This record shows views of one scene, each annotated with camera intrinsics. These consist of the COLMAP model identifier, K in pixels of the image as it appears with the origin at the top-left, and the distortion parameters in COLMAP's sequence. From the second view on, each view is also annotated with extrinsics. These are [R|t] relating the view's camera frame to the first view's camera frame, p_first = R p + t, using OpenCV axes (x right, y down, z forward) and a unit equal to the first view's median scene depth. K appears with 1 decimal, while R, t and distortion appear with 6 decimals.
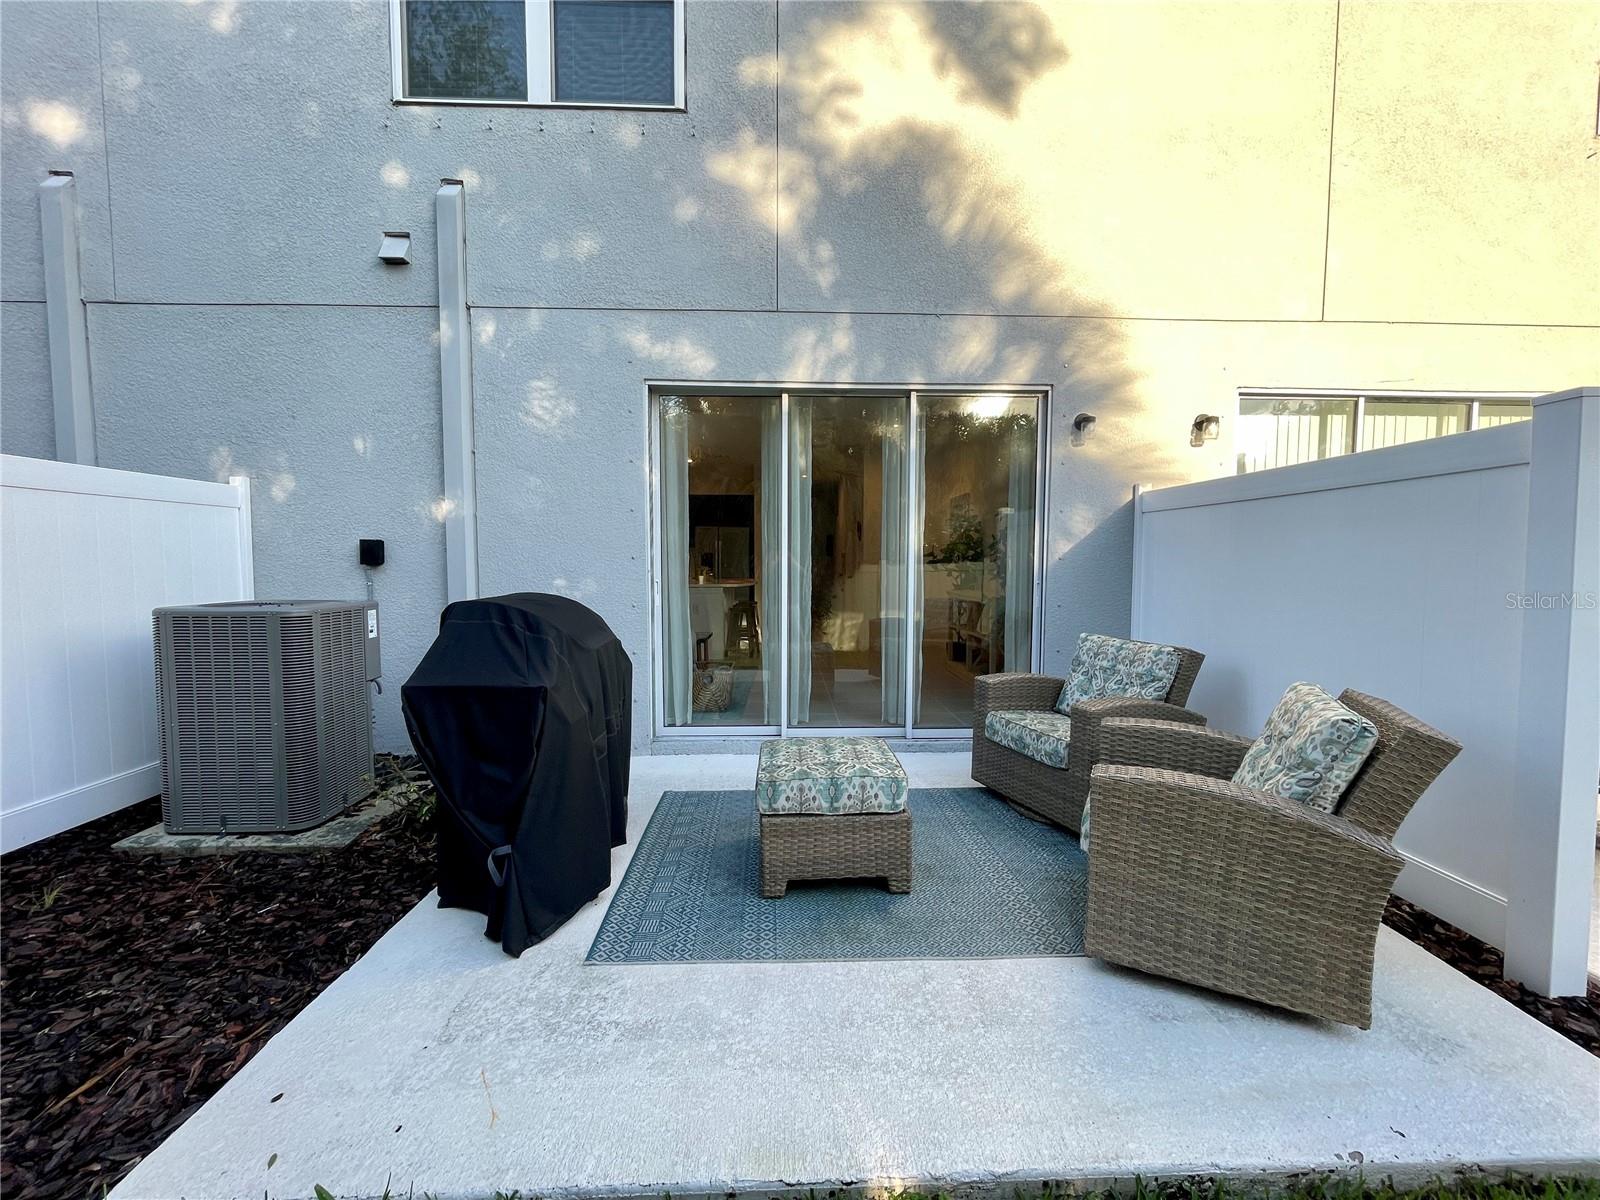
lens RADIAL K [[648.8, 0, 799.8], [0, 648.8, 598.0], [0, 0, 1]] dist [-0.003077, 0.000324]
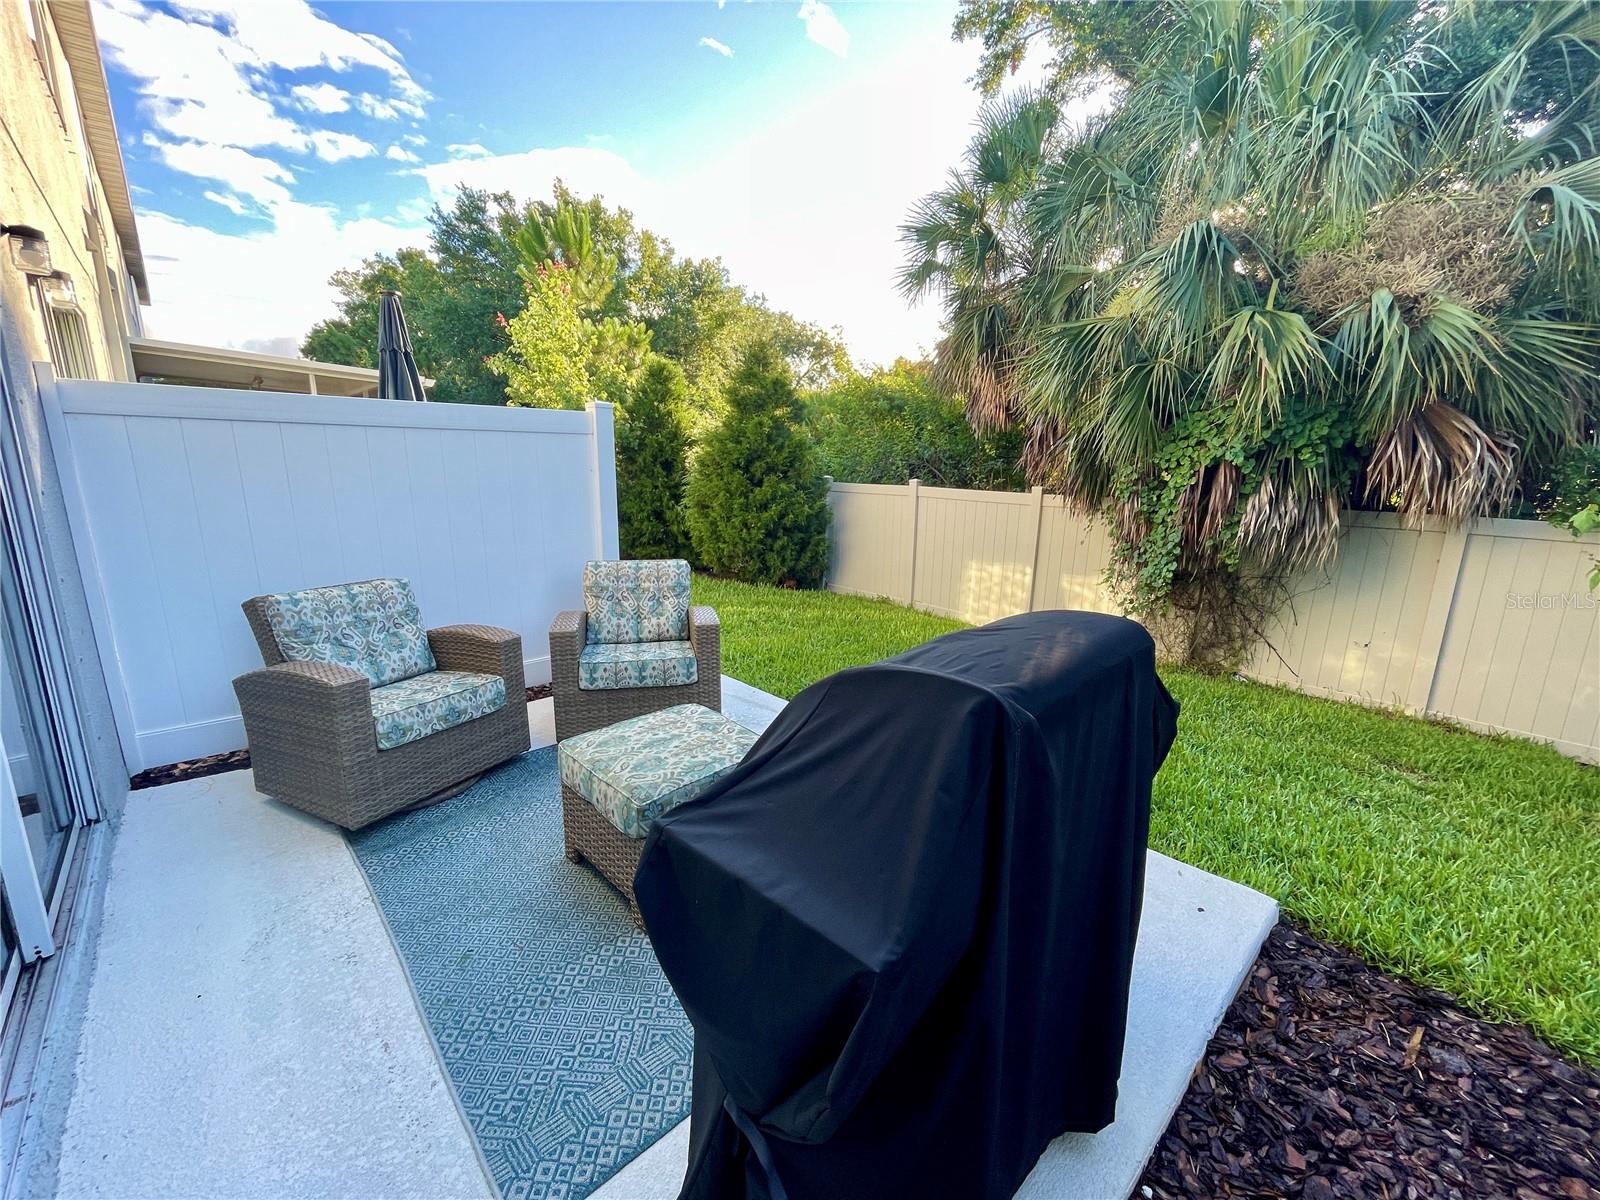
lens RADIAL K [[648.8, 0, 798.6], [0, 648.8, 599.6], [0, 0, 1]] dist [-0.003077, 0.000324]
pose [[-0.656635, -0.170859, 0.734601, -0.554468], [0.027946, 0.967821, 0.250082, -0.123035], [-0.753691, 0.184742, -0.630730, 1.158400]]
